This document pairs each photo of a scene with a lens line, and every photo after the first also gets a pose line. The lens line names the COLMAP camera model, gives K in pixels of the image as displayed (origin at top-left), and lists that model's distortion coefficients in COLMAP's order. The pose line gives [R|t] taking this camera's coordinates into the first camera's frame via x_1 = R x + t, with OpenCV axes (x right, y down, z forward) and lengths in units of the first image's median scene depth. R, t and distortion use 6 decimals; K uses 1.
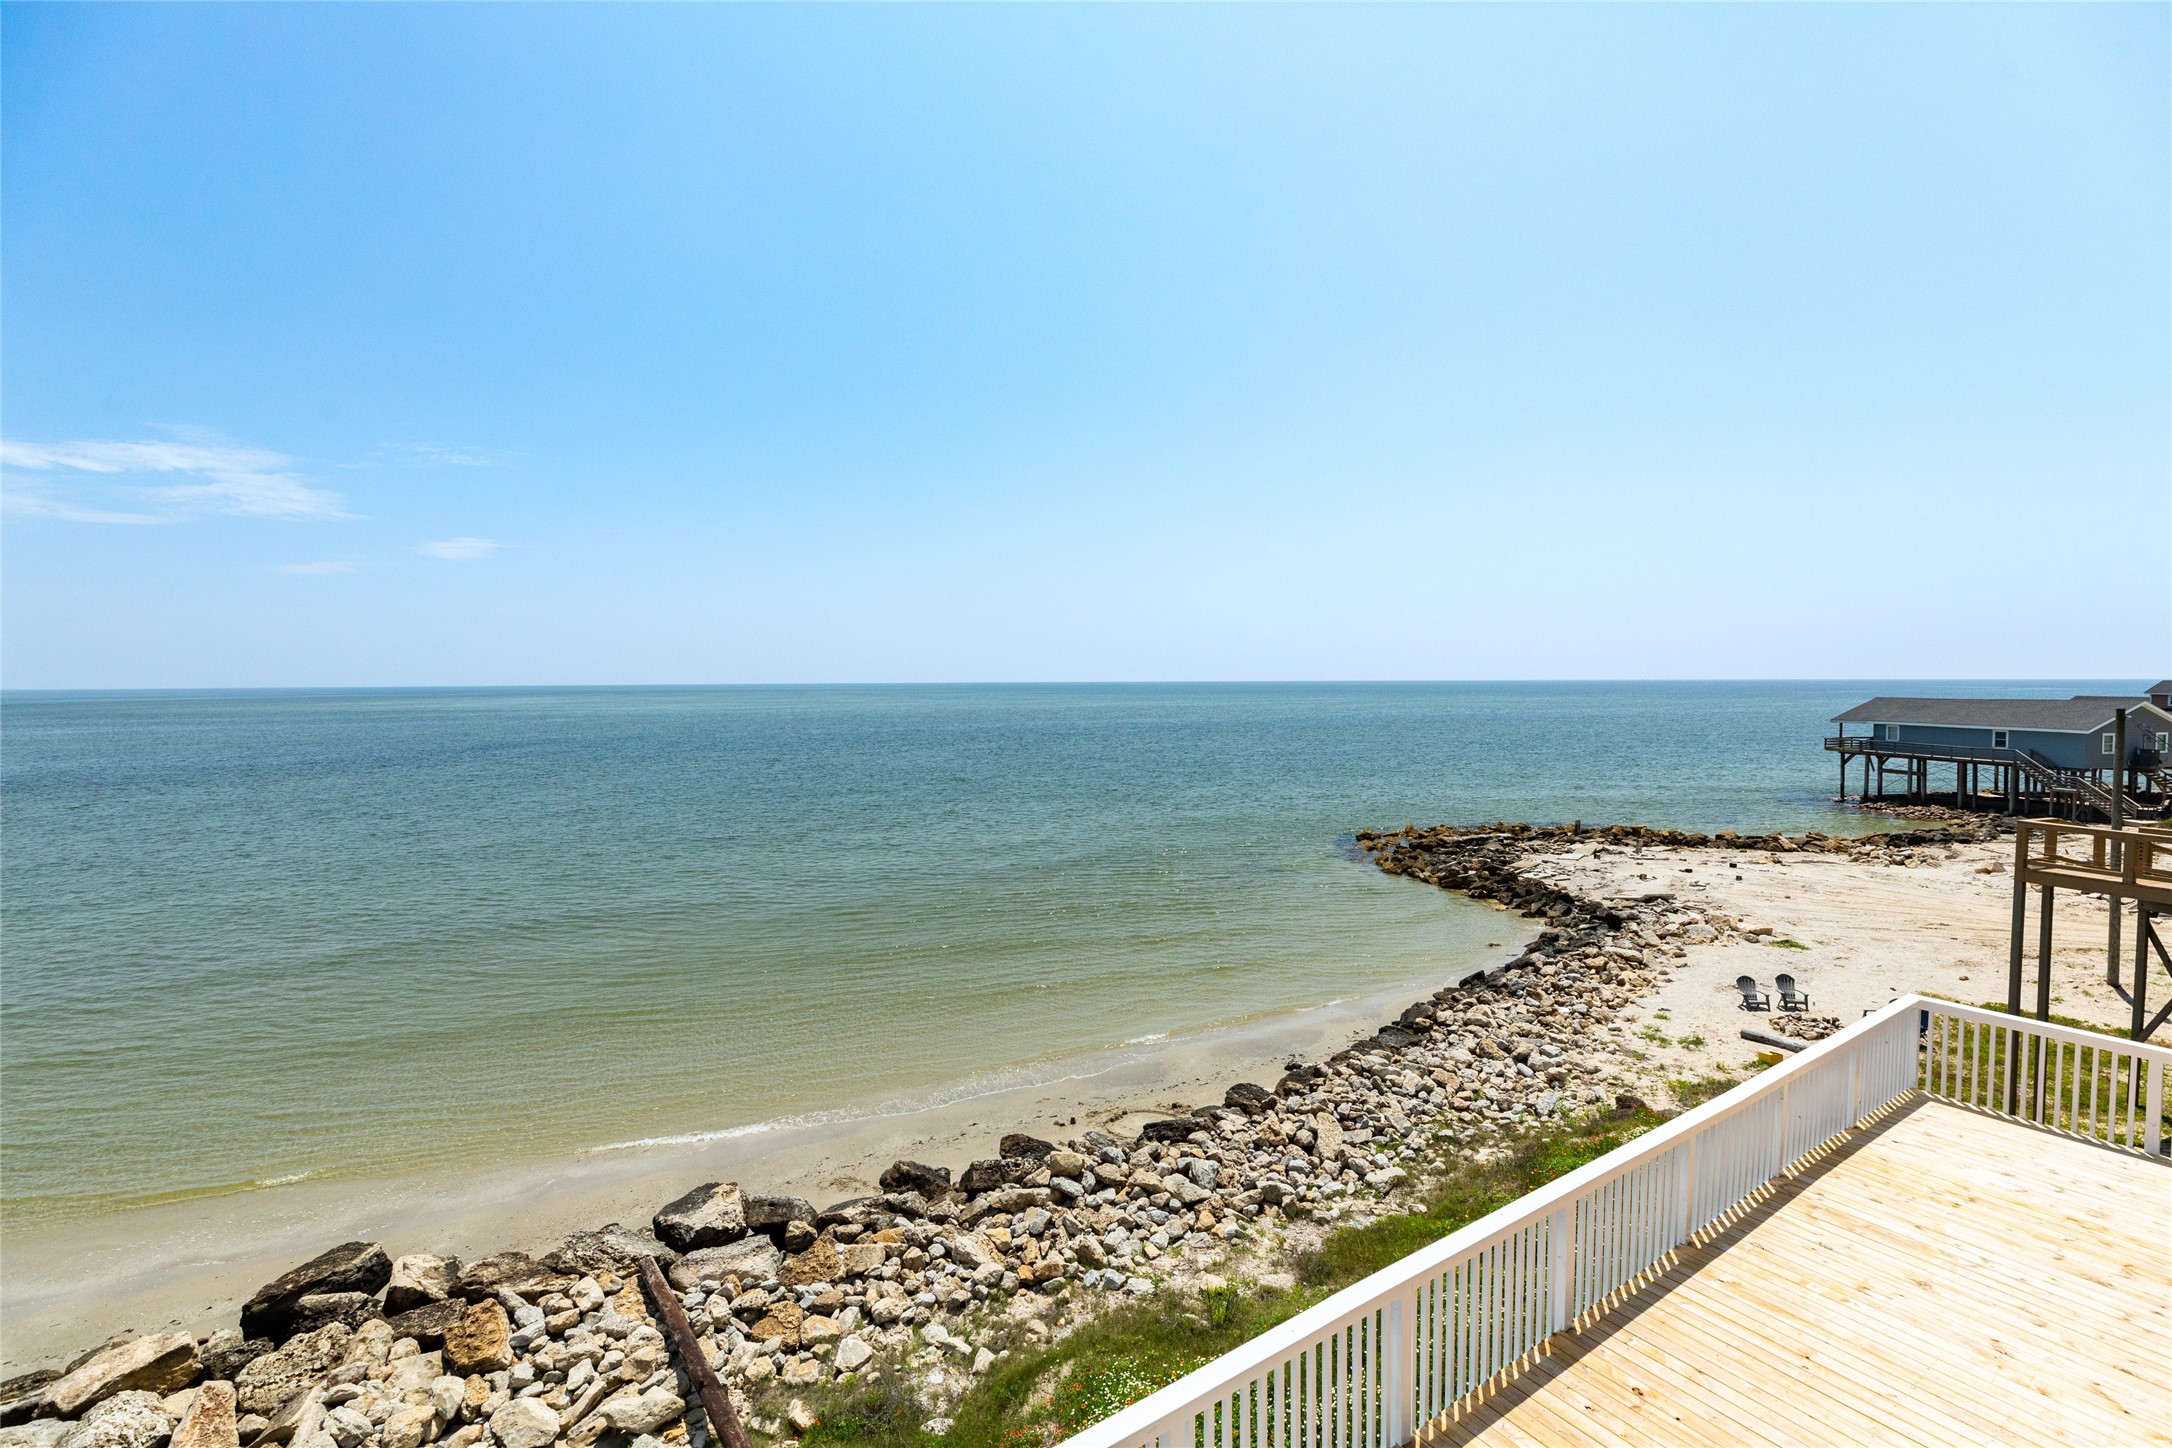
lens RADIAL K [[967.4, 0, 1086.0], [0, 967.4, 724.0], [0, 0, 1]] dist [0.007509, -0.000043]
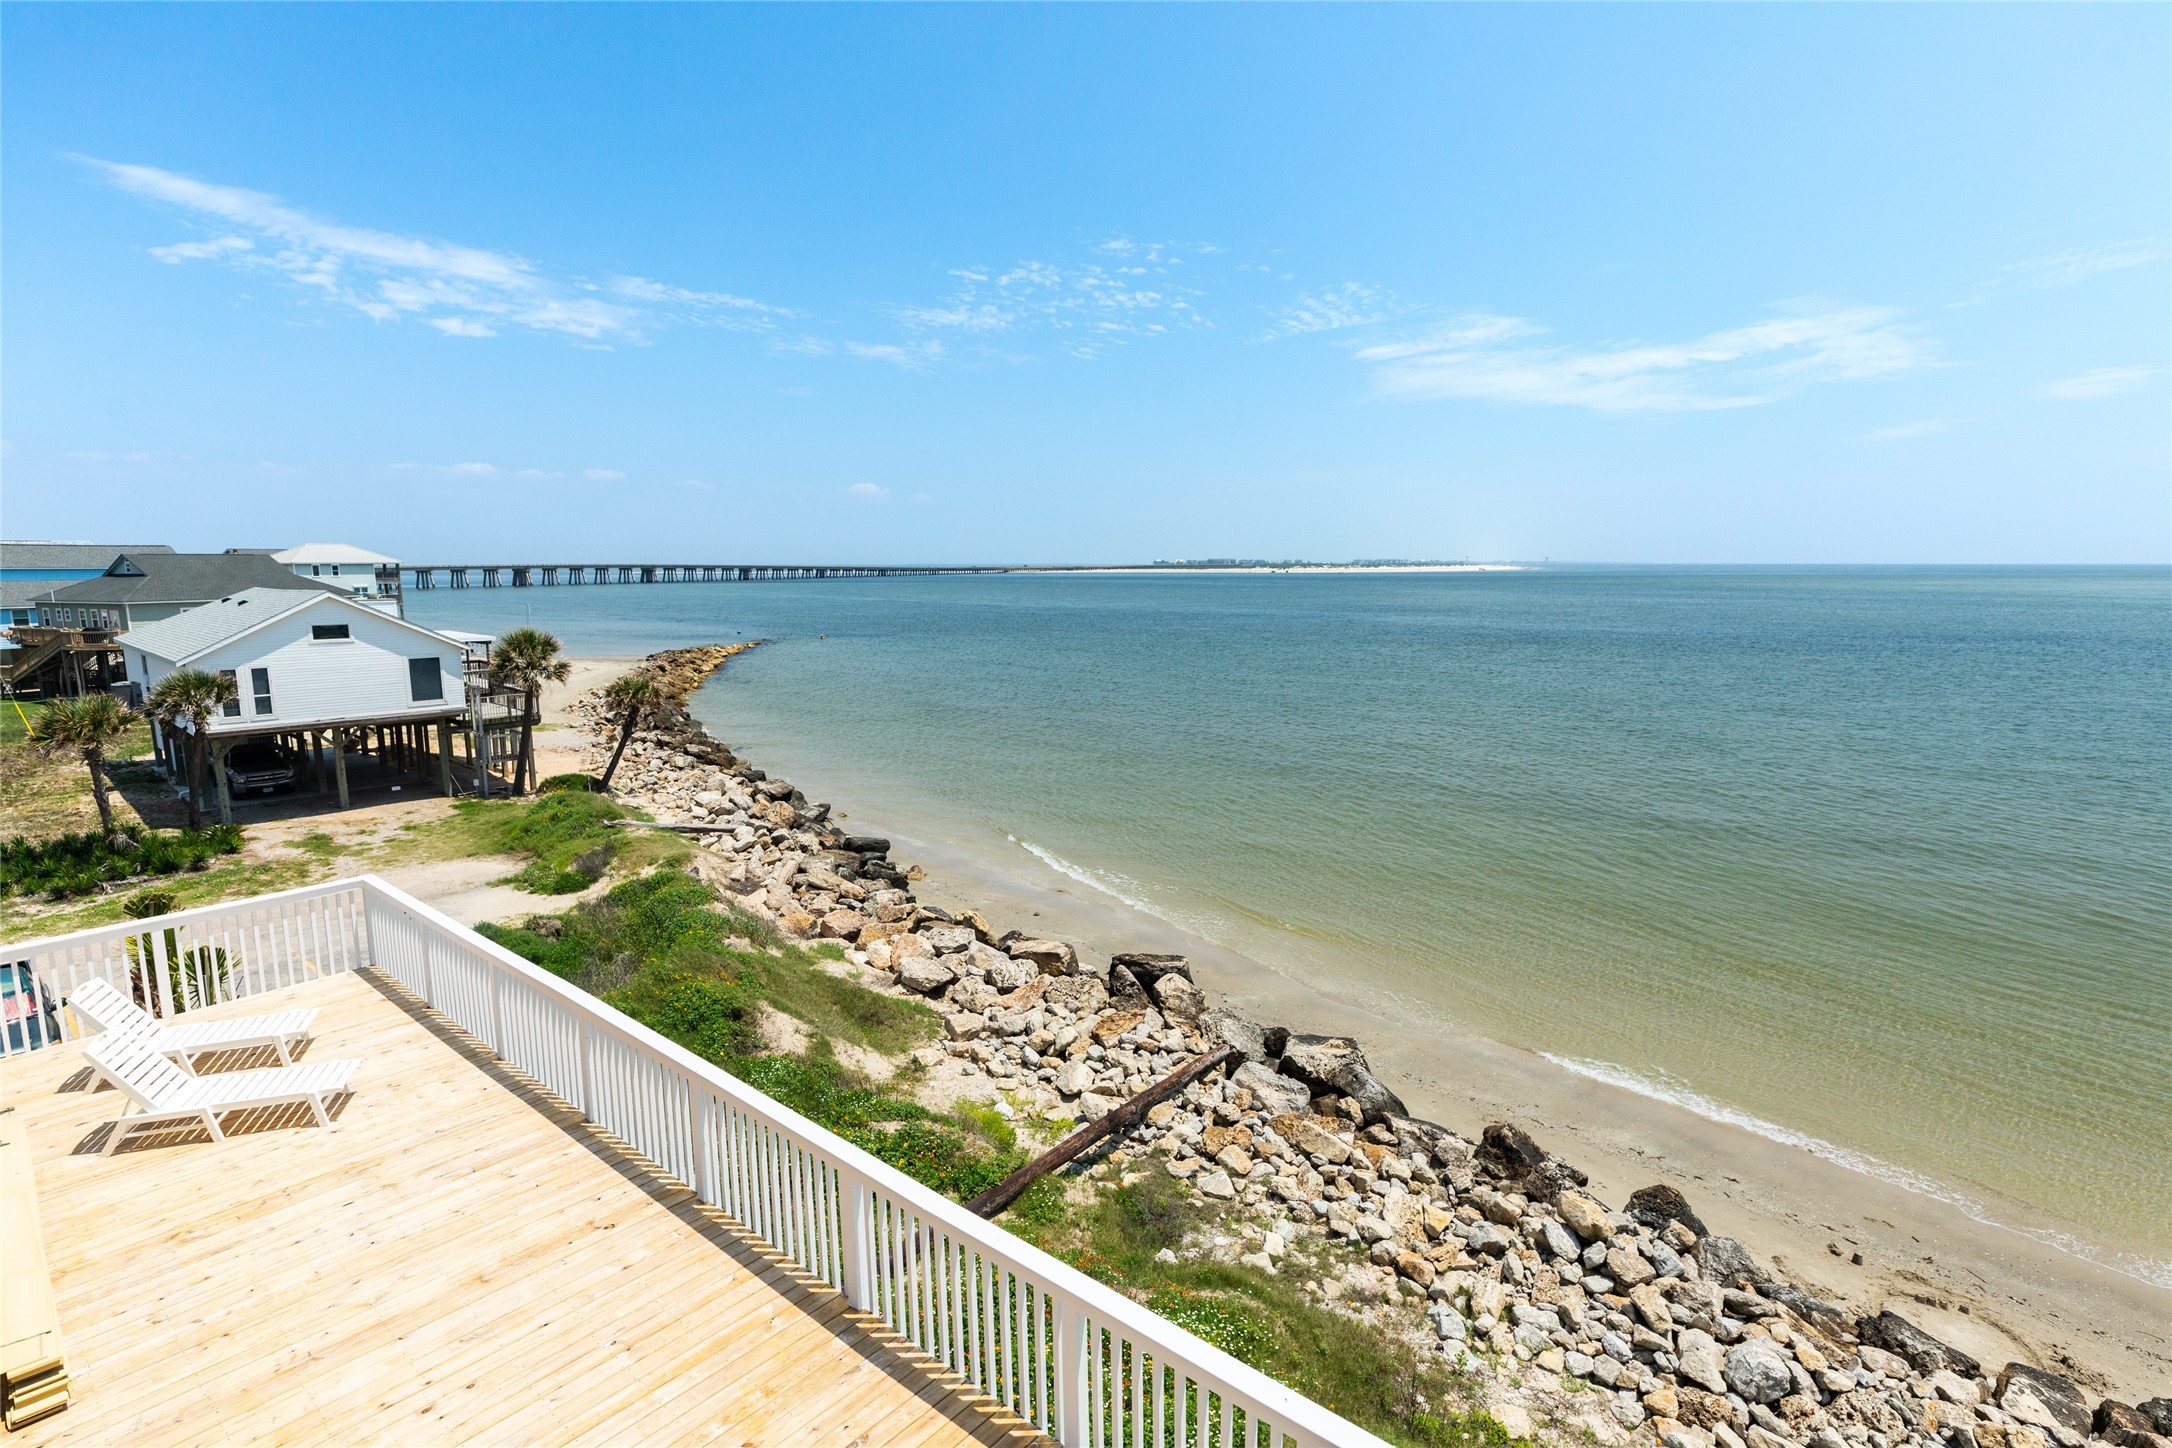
lens RADIAL K [[1082.1, 0, 1086.0], [0, 1082.1, 724.0], [0, 0, 1]] dist [-0.002135, 0.000066]
pose [[0.258646, 0.148593, -0.954475, 0.743339], [-0.043583, 0.988887, 0.142140, -0.022629], [0.964988, 0.004835, 0.262248, 0.504381]]
